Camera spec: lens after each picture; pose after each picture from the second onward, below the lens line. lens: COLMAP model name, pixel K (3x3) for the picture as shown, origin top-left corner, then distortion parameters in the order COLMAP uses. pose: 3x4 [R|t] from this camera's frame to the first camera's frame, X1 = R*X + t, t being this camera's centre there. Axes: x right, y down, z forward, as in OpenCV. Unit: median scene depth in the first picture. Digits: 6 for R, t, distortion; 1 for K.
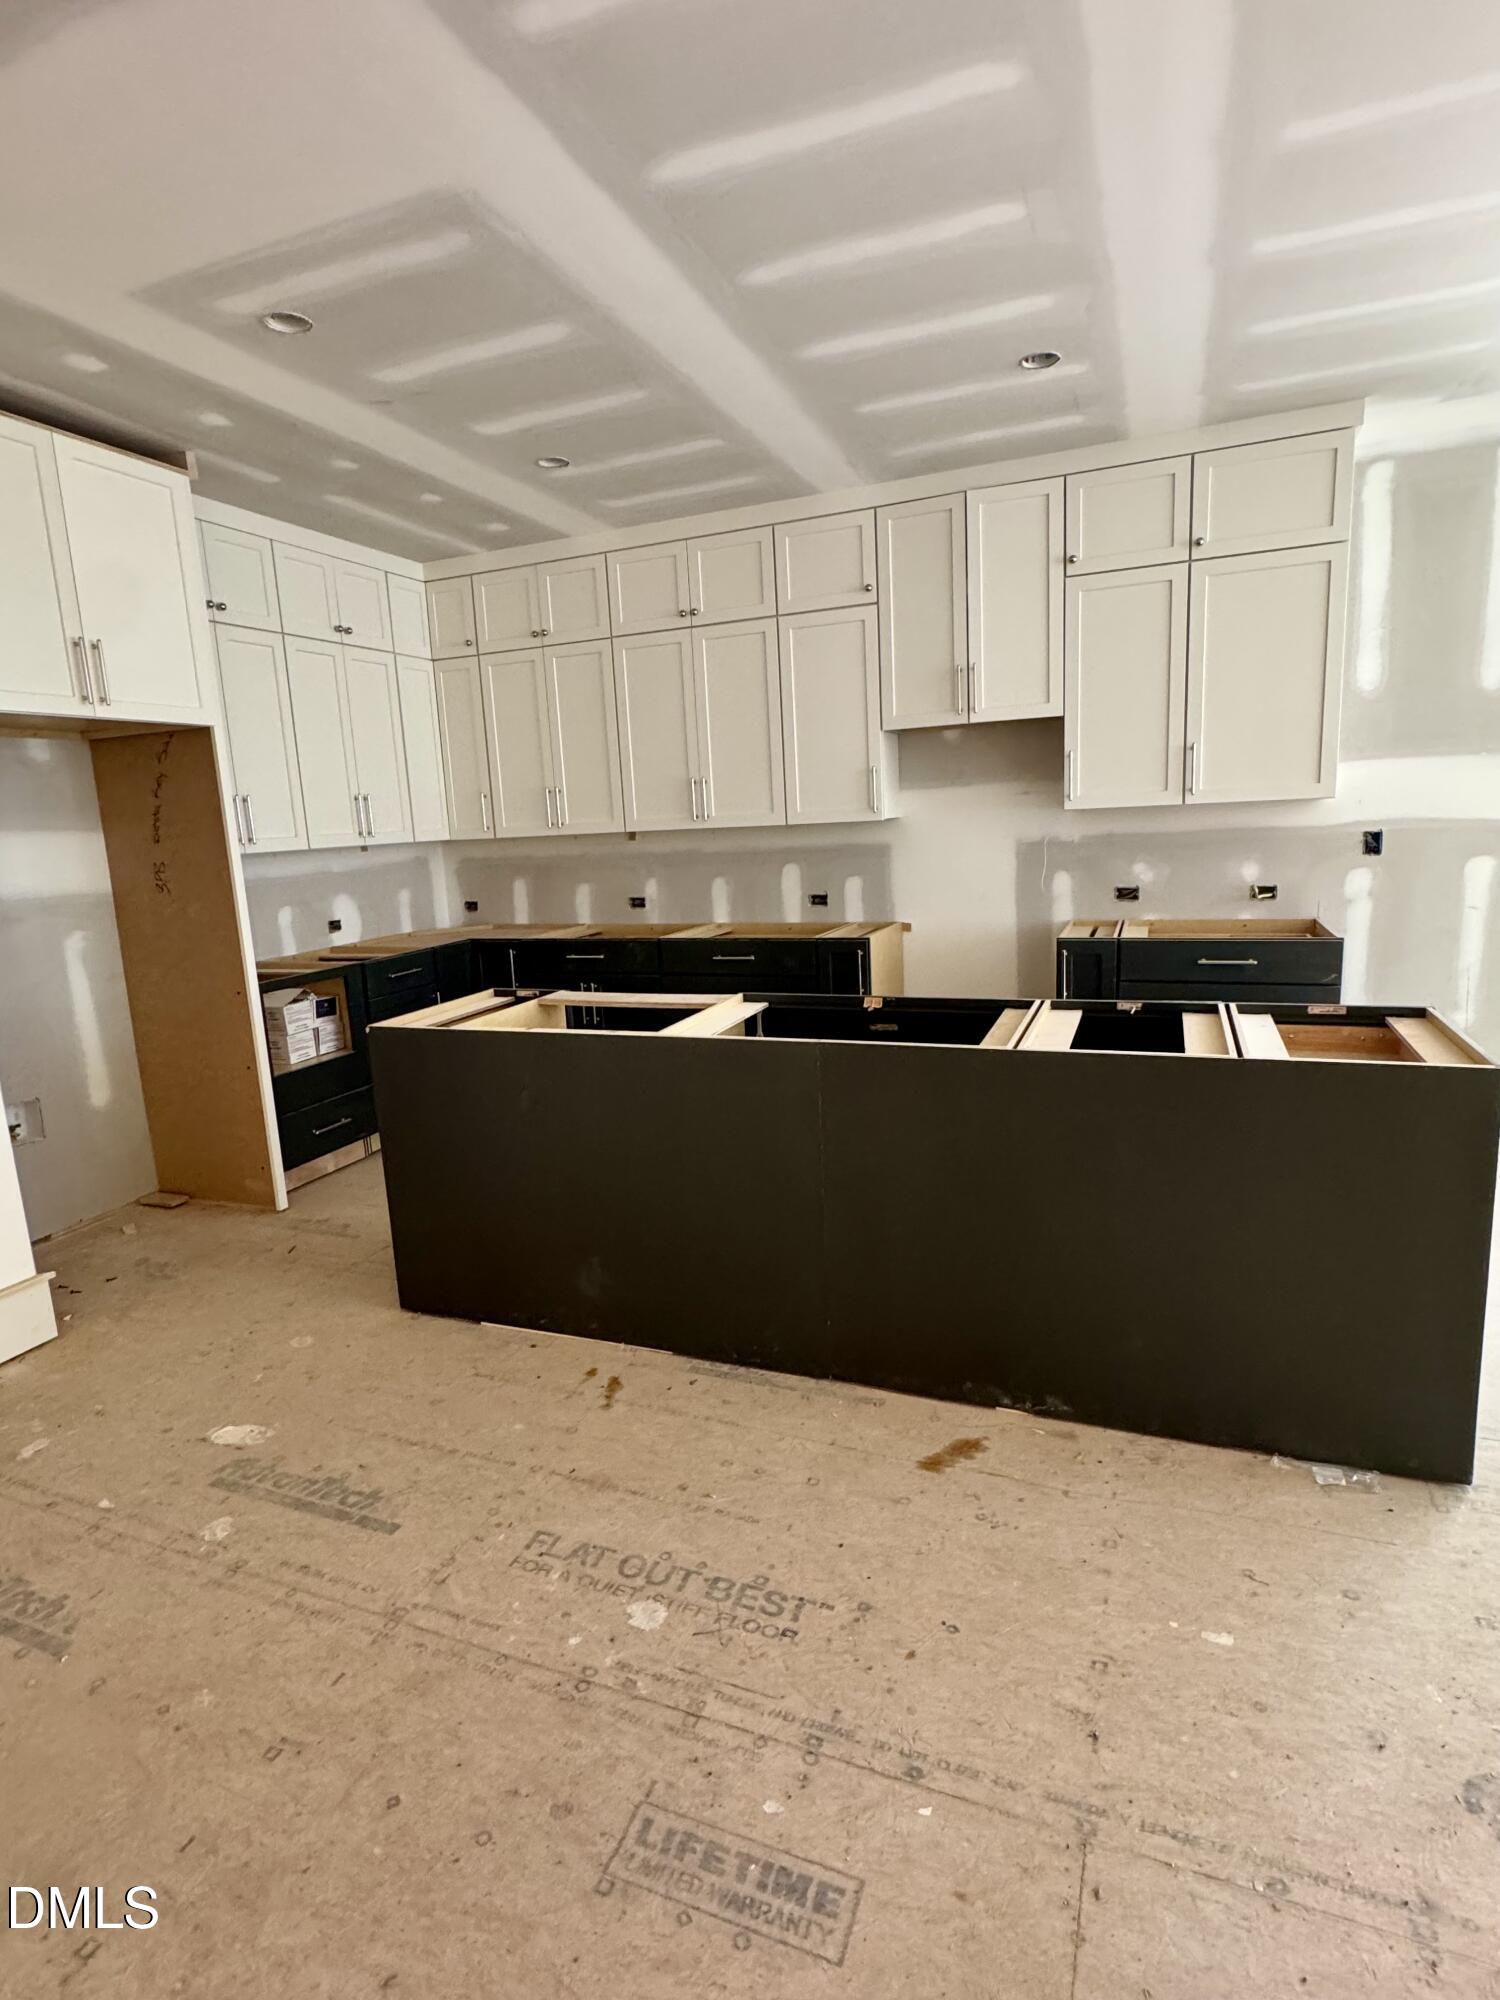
lens RADIAL K [[1028.3, 0, 750.0], [0, 1028.3, 1000.0], [0, 0, 1]] dist [-0.002841, -0.000155]
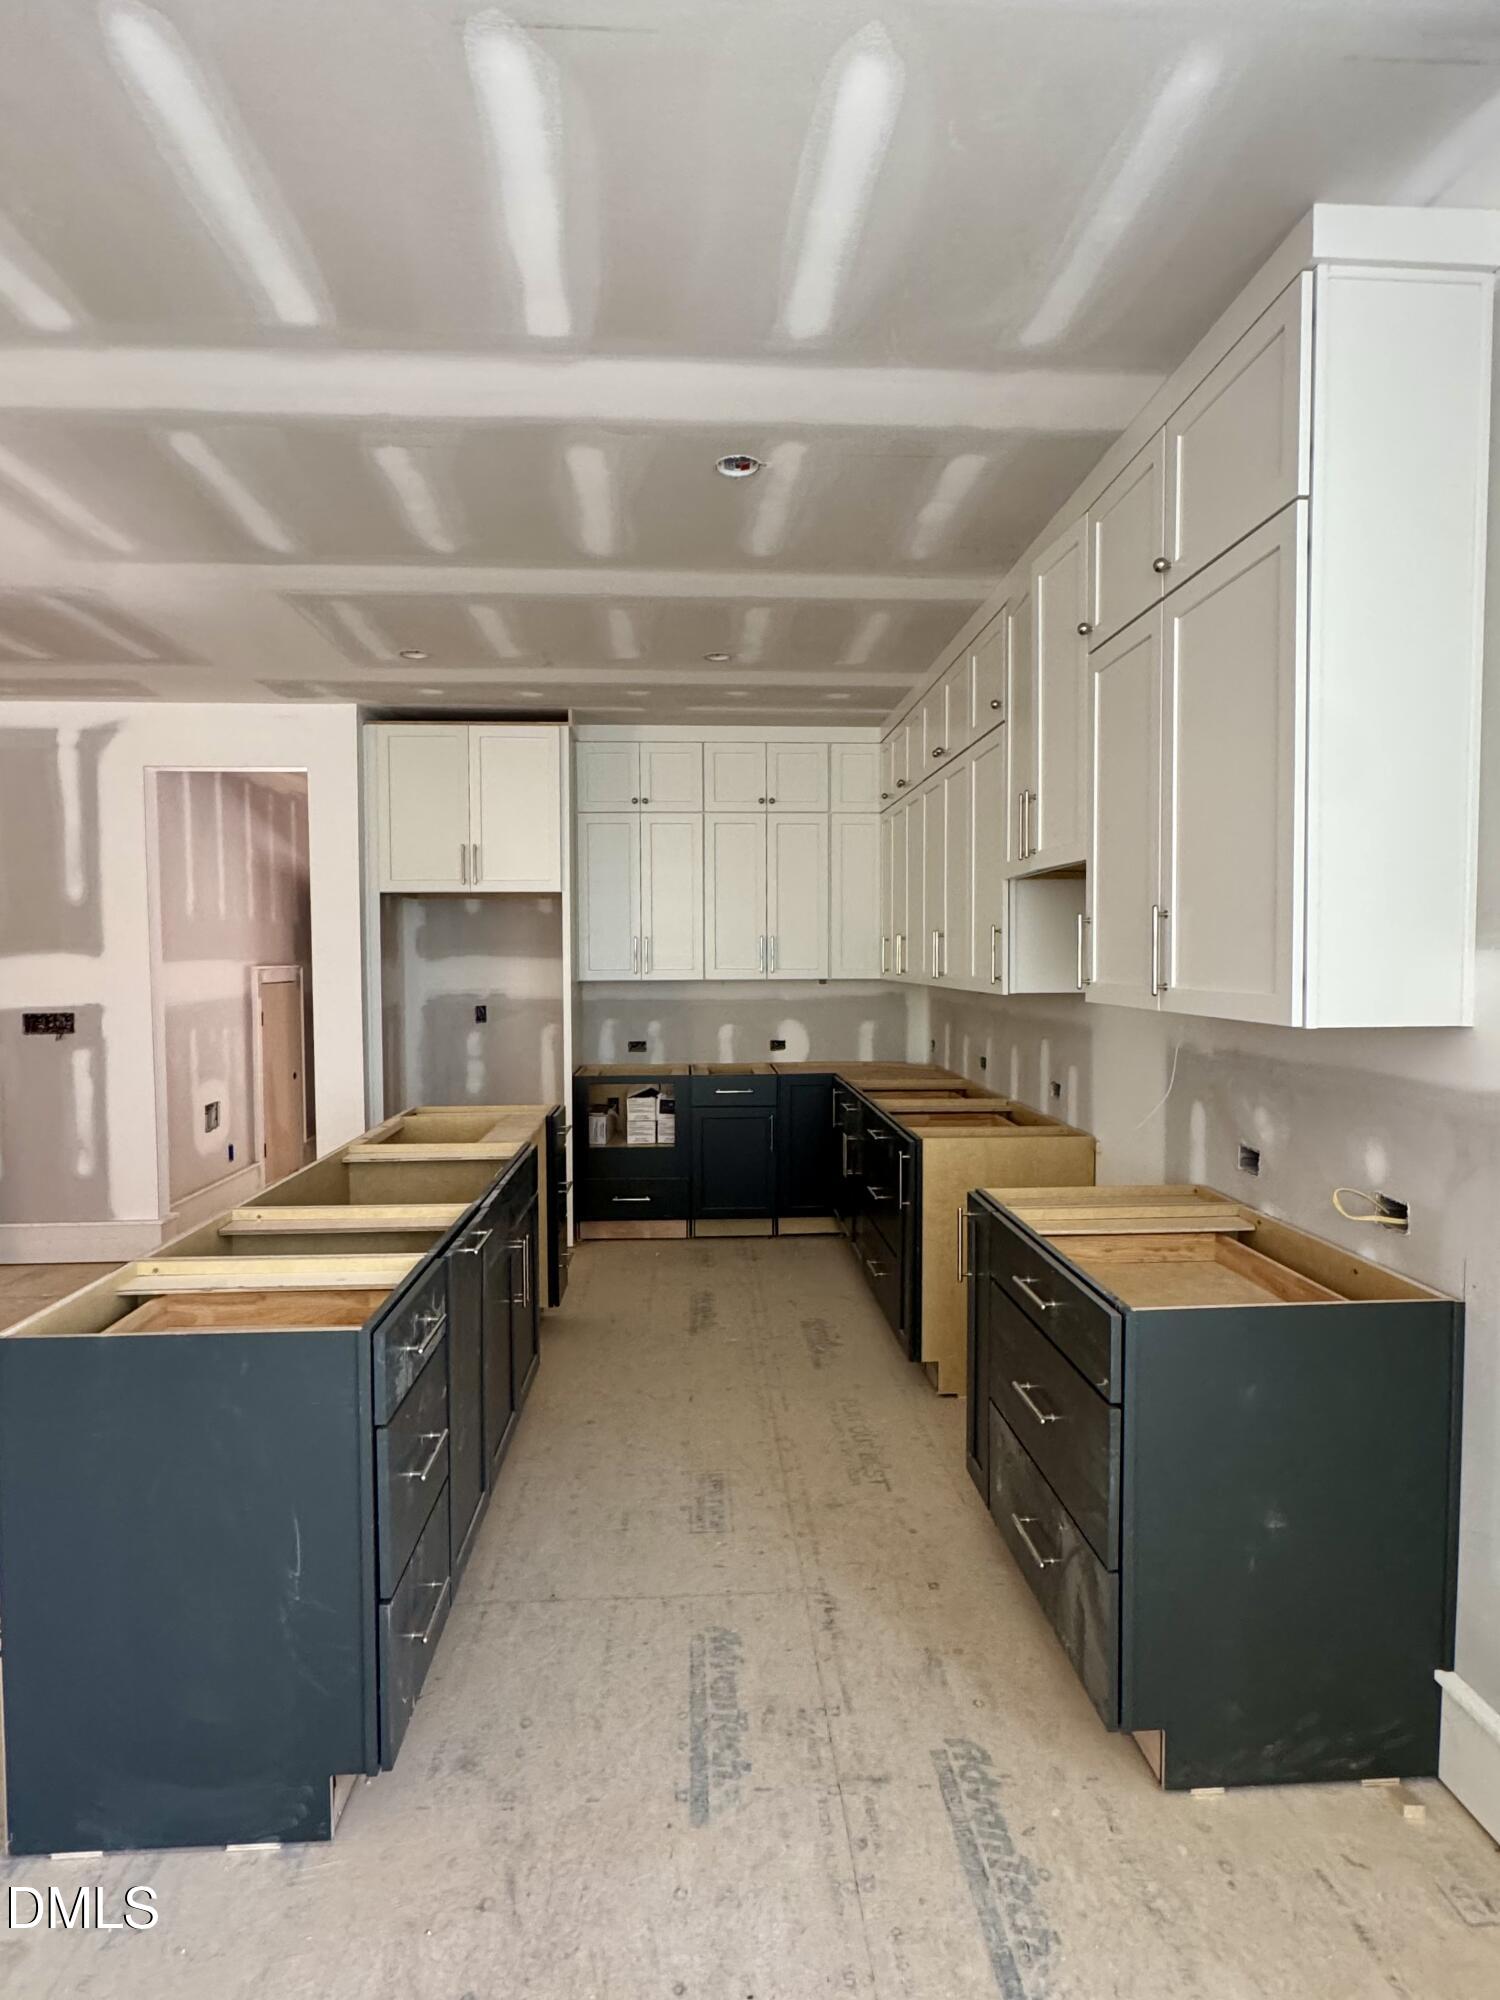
lens RADIAL K [[1087.1, 0, 750.0], [0, 1087.1, 1000.0], [0, 0, 1]] dist [-0.003604, -0.000240]
pose [[0.422973, 0.086229, -0.902030, 0.830083], [-0.178748, 0.983842, 0.010233, -0.155592], [0.888337, 0.156908, 0.431551, 0.519432]]
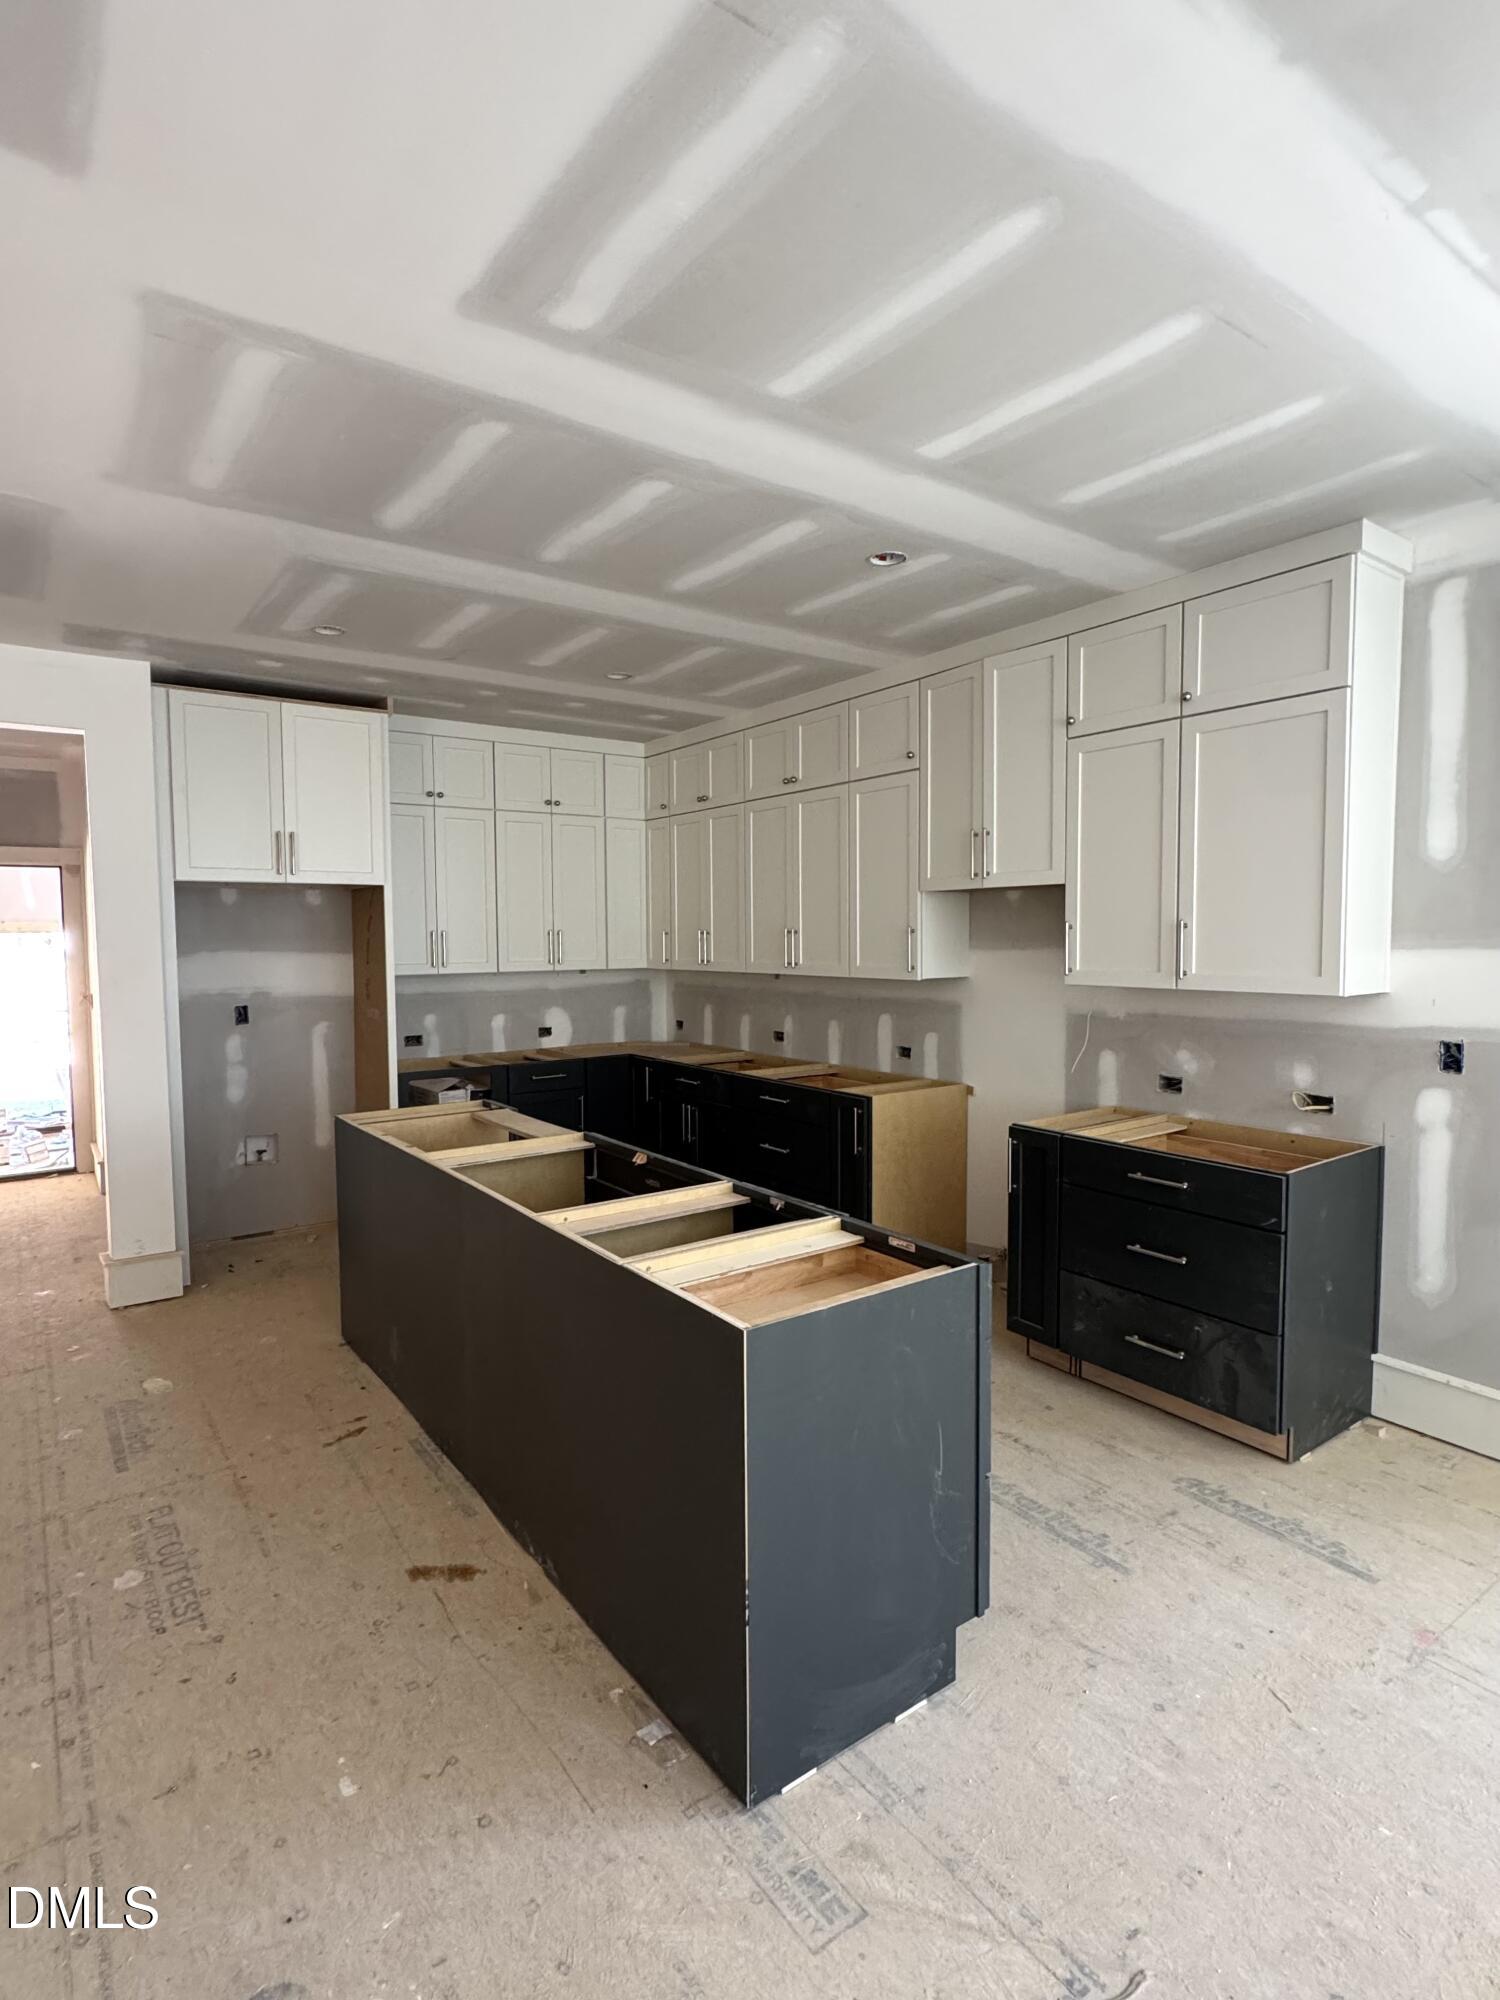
lens RADIAL K [[1028.3, 0, 750.0], [0, 1028.3, 1000.0], [0, 0, 1]] dist [-0.002841, -0.000155]
pose [[0.845698, 0.078180, -0.527904, 0.551676], [-0.130201, 0.989545, -0.062033, -0.078488], [0.517535, 0.121195, 0.847035, 0.084719]]
